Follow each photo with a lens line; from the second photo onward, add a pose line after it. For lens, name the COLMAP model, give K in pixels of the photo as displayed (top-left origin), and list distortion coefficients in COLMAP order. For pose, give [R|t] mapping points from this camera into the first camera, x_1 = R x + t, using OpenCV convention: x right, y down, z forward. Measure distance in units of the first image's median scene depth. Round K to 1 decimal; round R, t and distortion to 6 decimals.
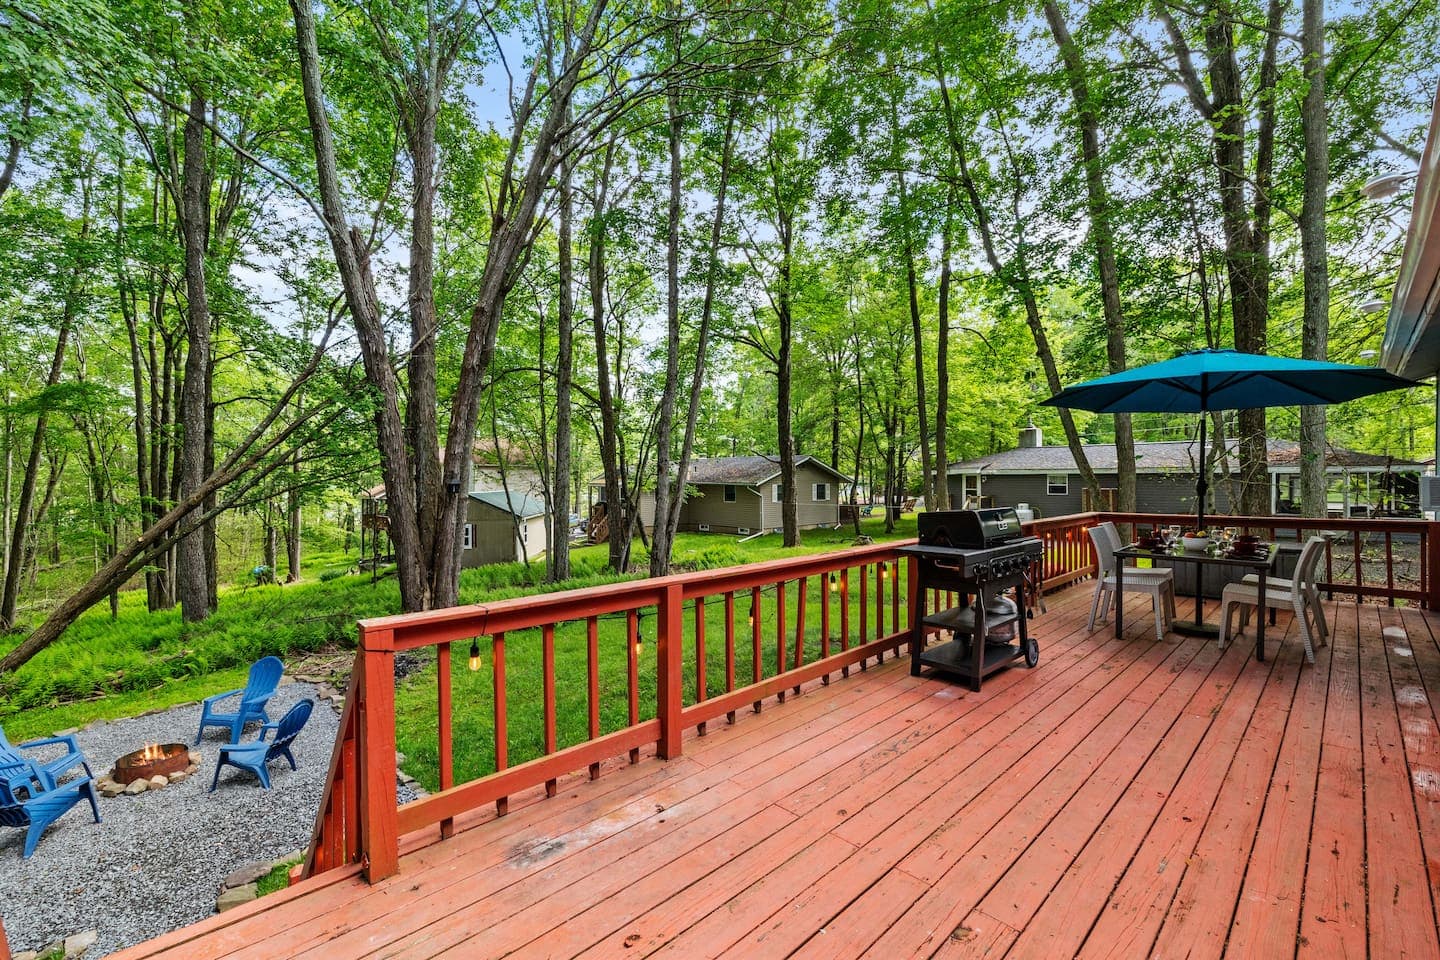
lens RADIAL K [[608.9, 0, 719.7], [0, 608.9, 475.0], [0, 0, 1]] dist [0.010698, -0.004532]
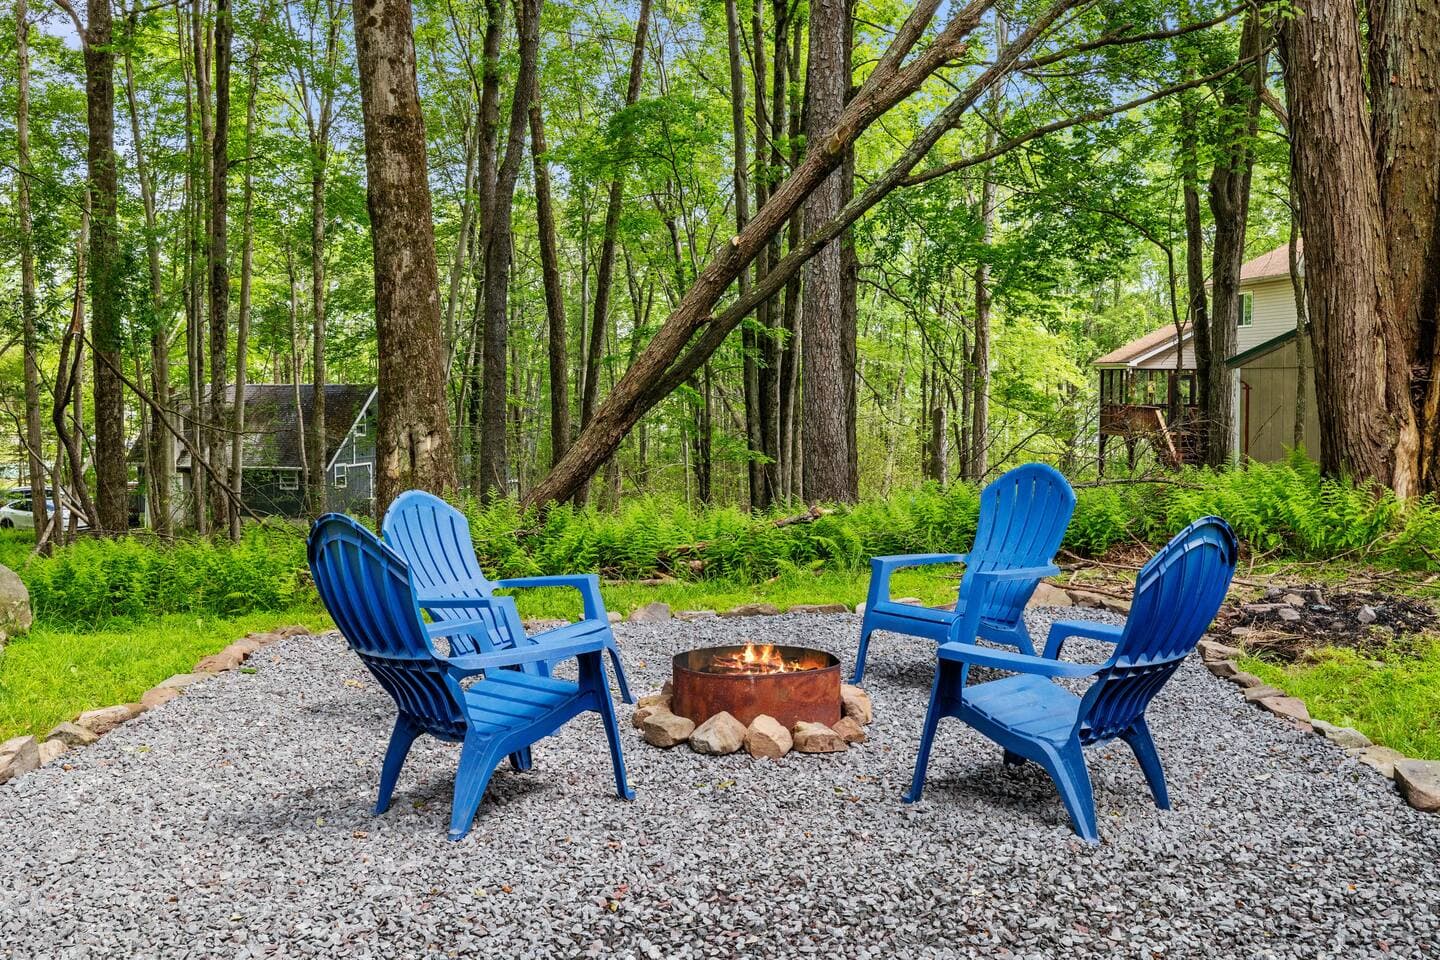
lens RADIAL K [[1406.8, 0, 710.7], [0, 1406.8, 471.9], [0, 0, 1]] dist [0.014713, 0.003338]
pose [[0.710070, 0.045031, -0.702689, -0.258361], [0.003310, 0.997728, 0.067283, 0.185693], [0.704123, -0.050101, 0.708308, 0.281106]]
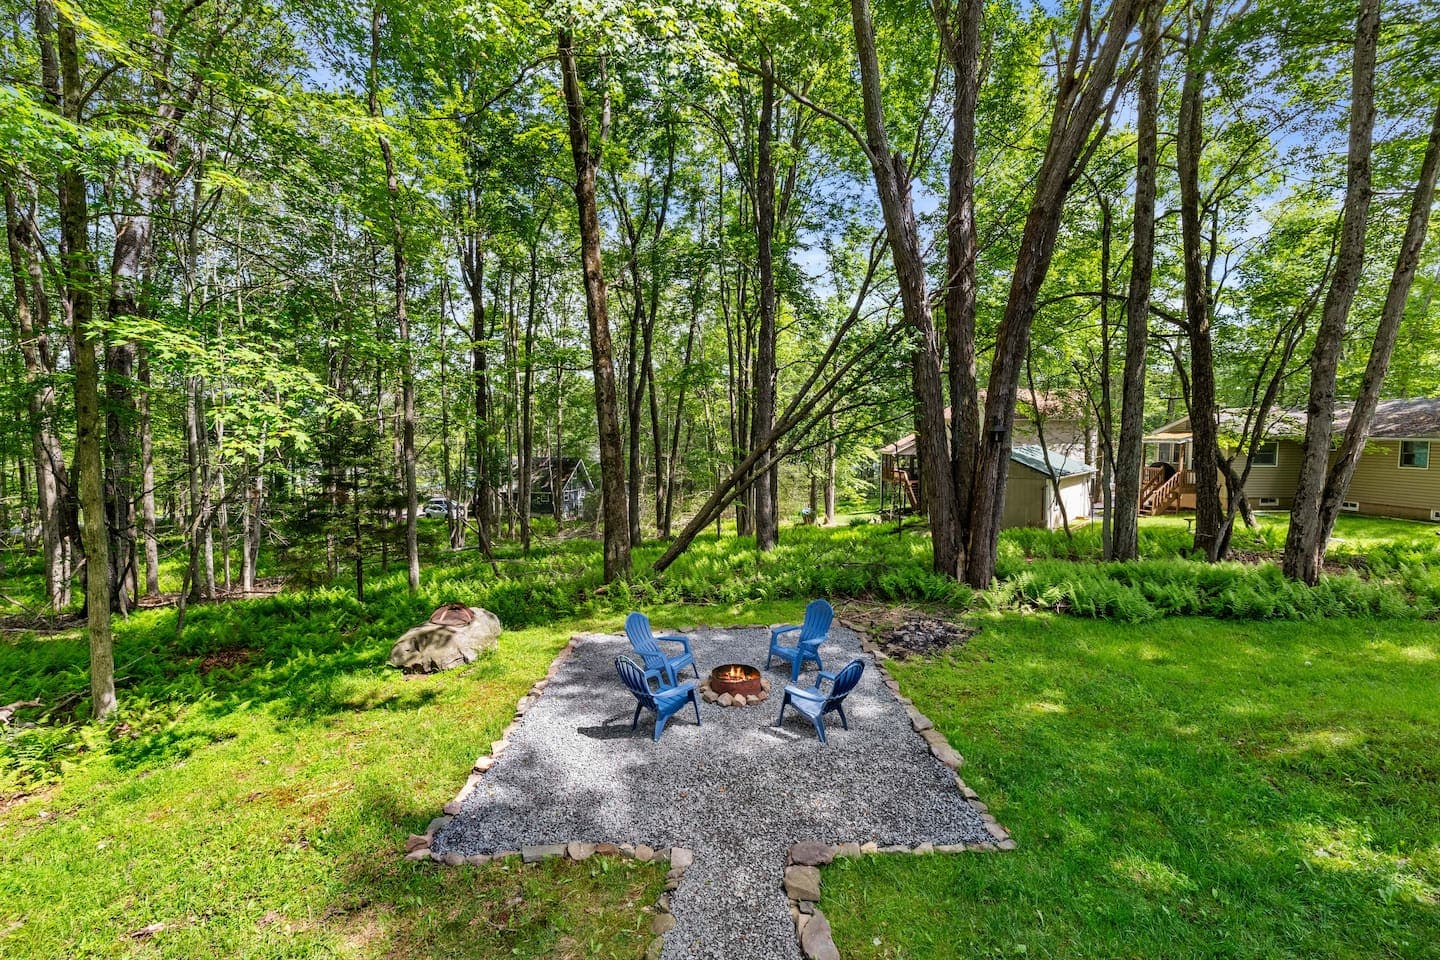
lens RADIAL K [[611.0, 0, 709.3], [0, 611.0, 482.9], [0, 0, 1]] dist [-0.001669, -0.000461]
pose [[0.698275, 0.052295, -0.713917, -0.118479], [0.005281, 0.996924, 0.078191, 0.019749], [0.715810, -0.058369, 0.695851, 0.136172]]
